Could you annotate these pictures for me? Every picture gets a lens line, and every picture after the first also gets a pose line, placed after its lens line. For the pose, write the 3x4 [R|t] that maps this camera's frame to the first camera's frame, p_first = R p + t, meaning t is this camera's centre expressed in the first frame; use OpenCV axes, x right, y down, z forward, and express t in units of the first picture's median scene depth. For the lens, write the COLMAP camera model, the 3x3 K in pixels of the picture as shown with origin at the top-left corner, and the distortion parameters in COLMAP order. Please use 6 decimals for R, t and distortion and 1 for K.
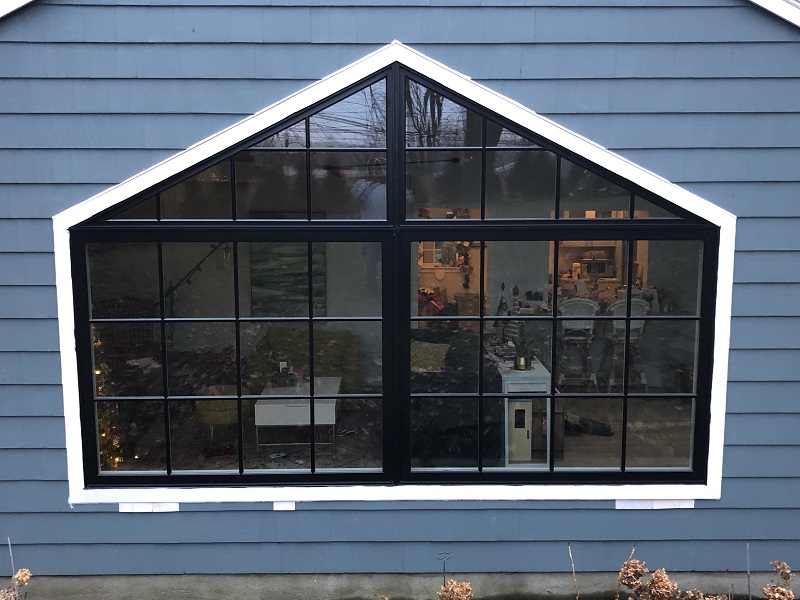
lens RADIAL K [[797.8, 0, 399.1], [0, 797.8, 286.4], [0, 0, 1]] dist [0.013188, 0.000960]
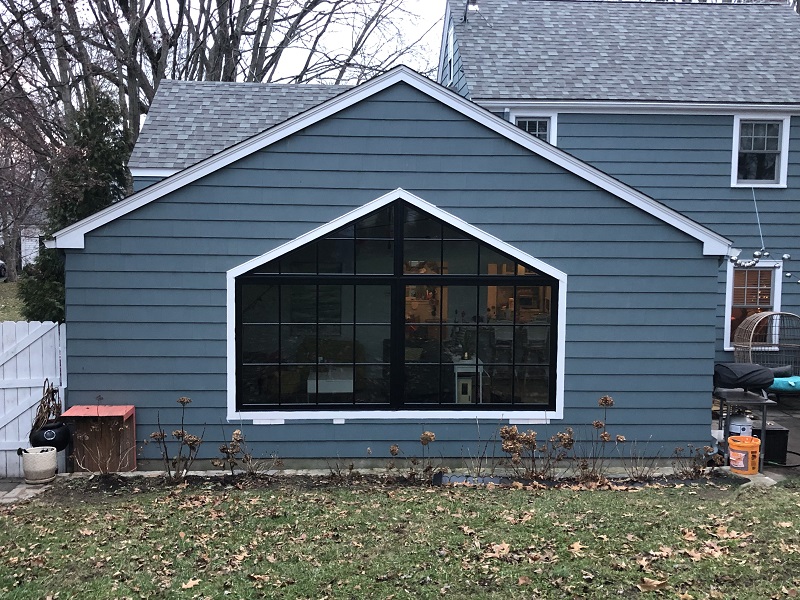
lens RADIAL K [[797.8, 0, 399.1], [0, 797.8, 286.4], [0, 0, 1]] dist [0.013188, 0.000960]
pose [[0.999175, 0.009151, 0.039566, -0.077731], [-0.007410, 0.999008, -0.043915, 0.032299], [-0.039929, 0.043585, 0.998251, -0.951413]]
